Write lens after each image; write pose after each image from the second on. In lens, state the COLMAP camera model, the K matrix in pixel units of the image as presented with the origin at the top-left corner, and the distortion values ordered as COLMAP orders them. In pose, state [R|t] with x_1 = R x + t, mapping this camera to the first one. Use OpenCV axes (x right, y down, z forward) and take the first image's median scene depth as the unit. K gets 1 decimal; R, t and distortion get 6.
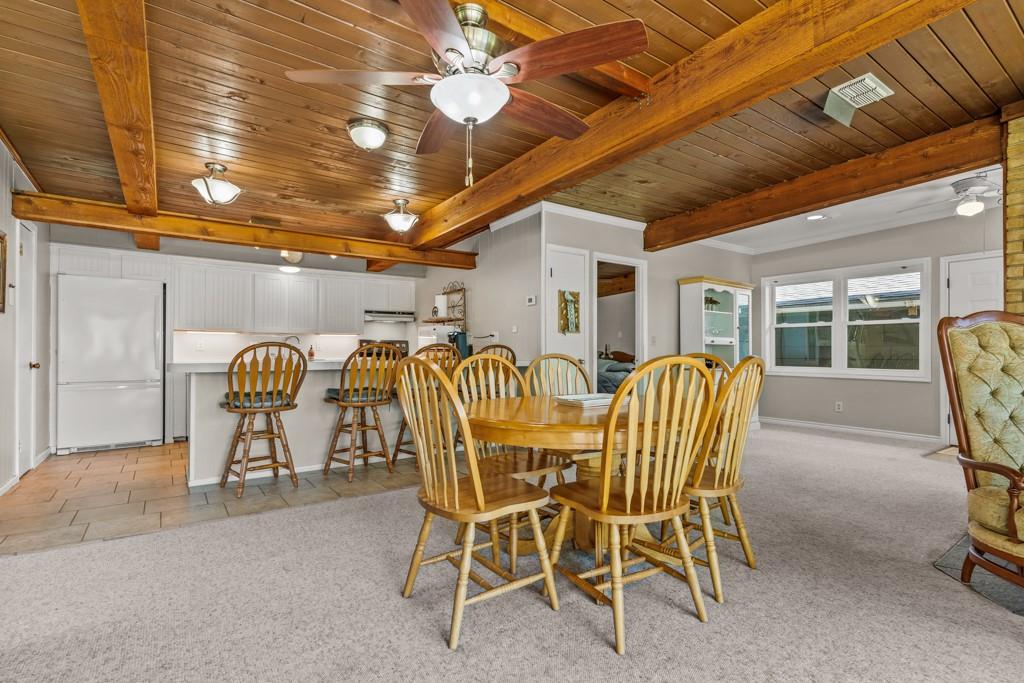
lens RADIAL K [[482.7, 0, 510.9], [0, 482.7, 349.9], [0, 0, 1]] dist [0.001302, 0.000956]
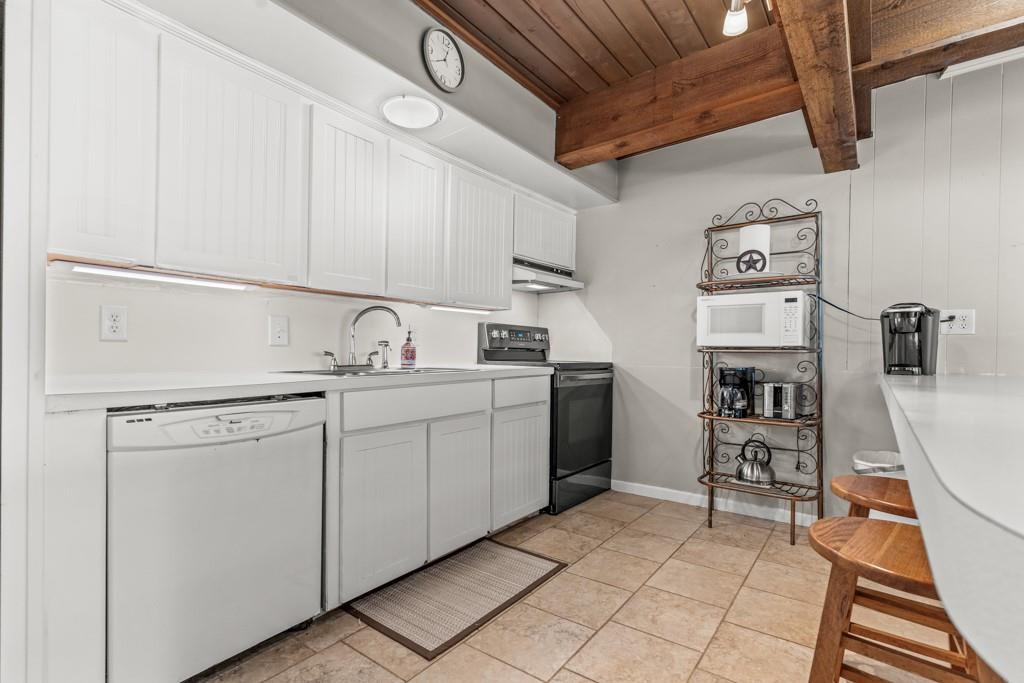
lens RADIAL K [[484.8, 0, 511.5], [0, 484.8, 352.6], [0, 0, 1]] dist [0.022535, -0.000035]
pose [[0.952202, 0.010513, 0.305289, -0.595534], [-0.014892, 0.999817, 0.012020, 0.001814], [-0.305107, -0.015992, 0.952184, 0.766154]]
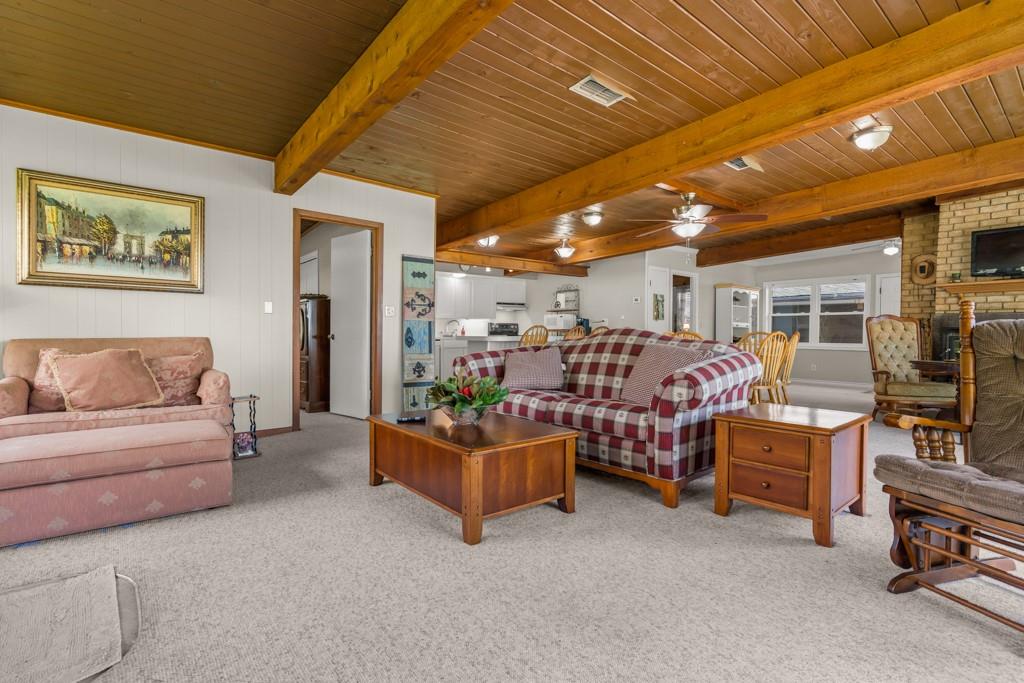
lens RADIAL K [[484.1, 0, 510.2], [0, 484.1, 344.2], [0, 0, 1]] dist [0.000994, -0.000130]
pose [[0.997954, 0.001830, 0.063903, -0.477679], [-0.003547, 0.999636, 0.026763, 0.004768], [-0.063831, -0.026935, 0.997597, -0.594468]]
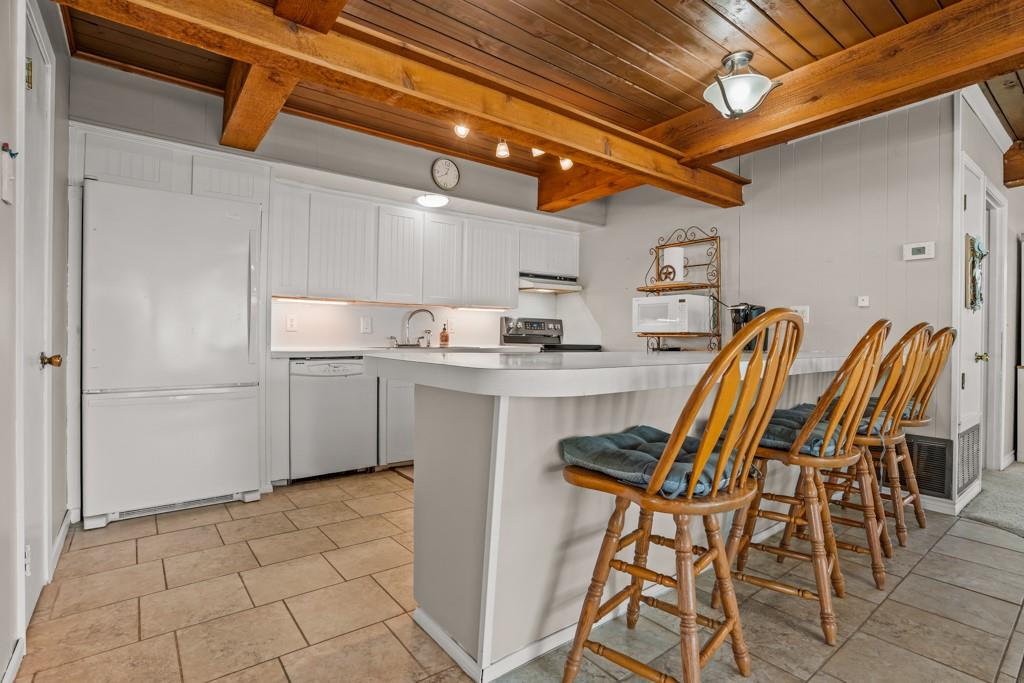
lens RADIAL K [[502.6, 0, 512.0], [0, 502.6, 341.5], [0, 0, 1]] dist [-0.066288, 0.027108]
pose [[0.999246, 0.011174, 0.037182, -0.454693], [-0.011762, 0.999809, 0.015630, 0.002154], [-0.037000, -0.016055, 0.999186, 0.423663]]
